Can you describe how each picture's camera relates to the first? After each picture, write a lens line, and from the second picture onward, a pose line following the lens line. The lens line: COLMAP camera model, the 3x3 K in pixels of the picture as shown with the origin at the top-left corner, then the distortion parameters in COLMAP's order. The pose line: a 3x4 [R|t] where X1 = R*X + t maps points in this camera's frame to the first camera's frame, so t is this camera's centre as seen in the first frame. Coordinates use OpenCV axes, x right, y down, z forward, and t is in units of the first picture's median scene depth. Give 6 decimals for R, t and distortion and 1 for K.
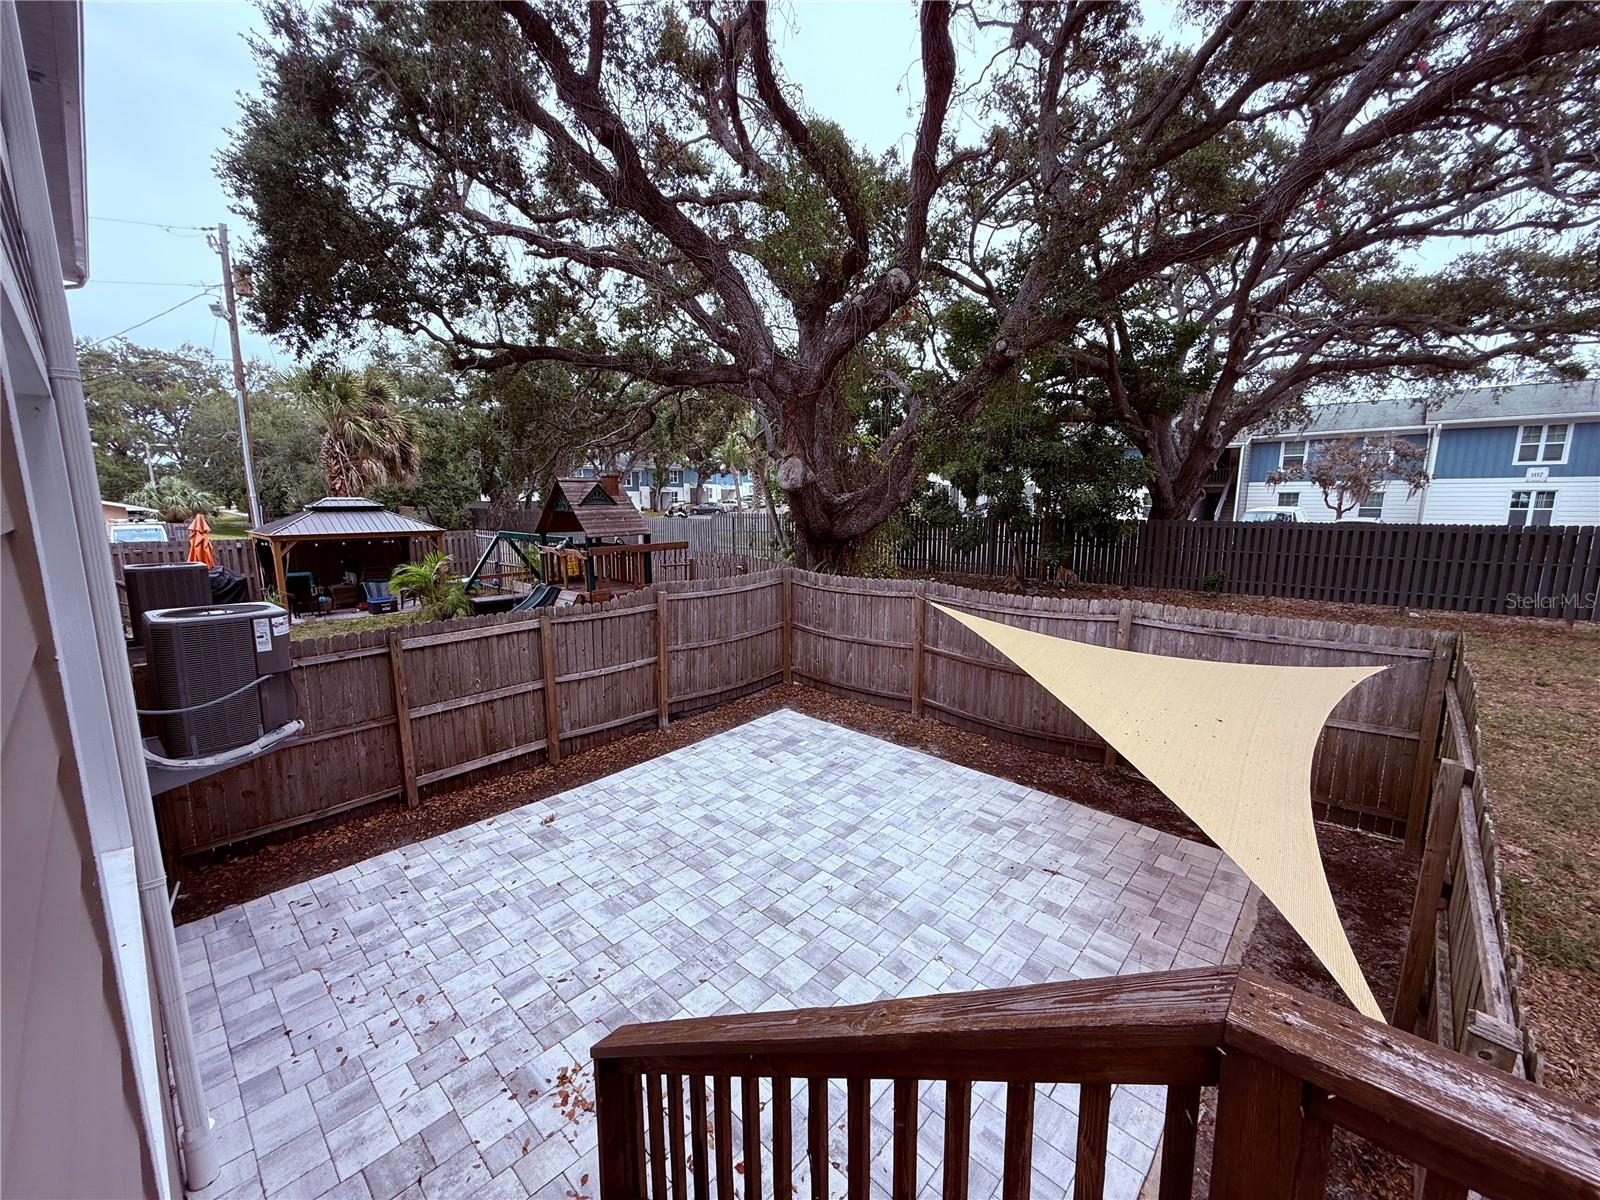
lens RADIAL K [[639.1, 0, 792.7], [0, 639.1, 601.2], [0, 0, 1]] dist [-0.002333, 0.001432]
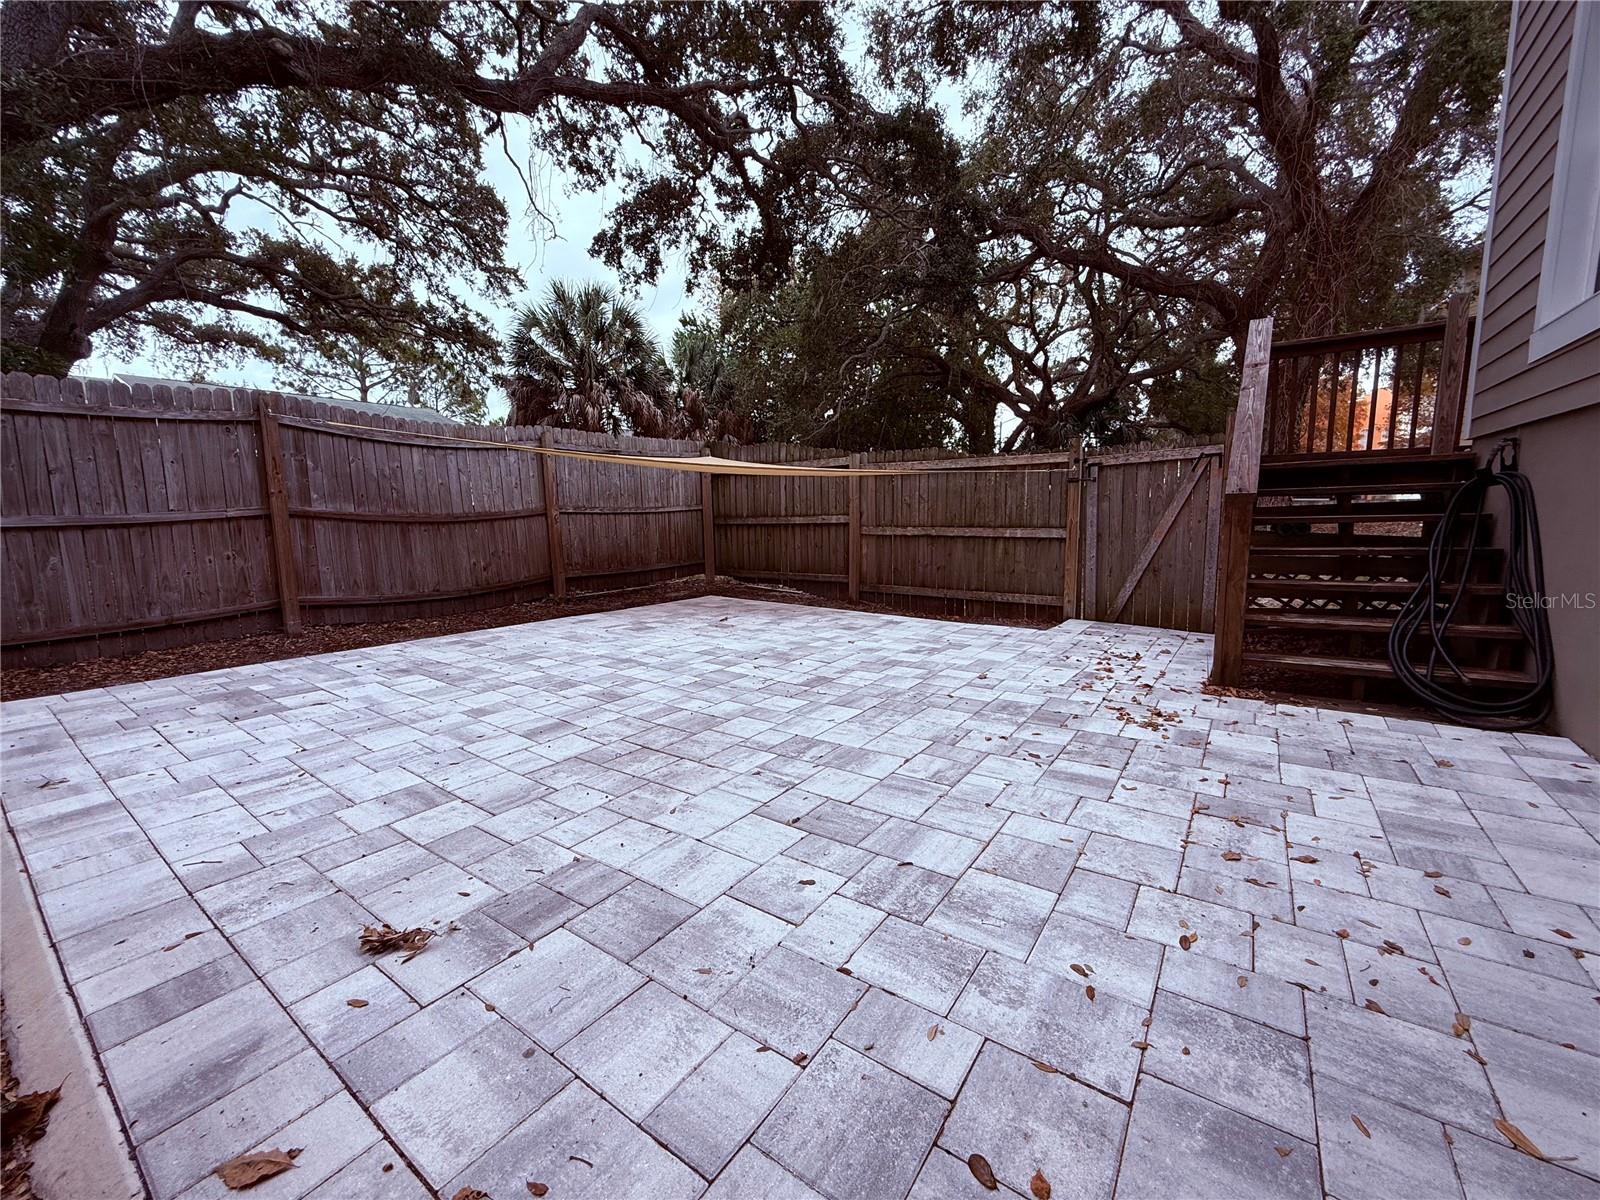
lens RADIAL K [[639.1, 0, 796.1], [0, 639.1, 600.7], [0, 0, 1]] dist [-0.002333, 0.001432]
pose [[-0.130588, -0.131008, 0.982743, -0.522638], [0.178172, 0.971992, 0.153251, 0.172509], [-0.975296, 0.195110, -0.103588, 0.711241]]
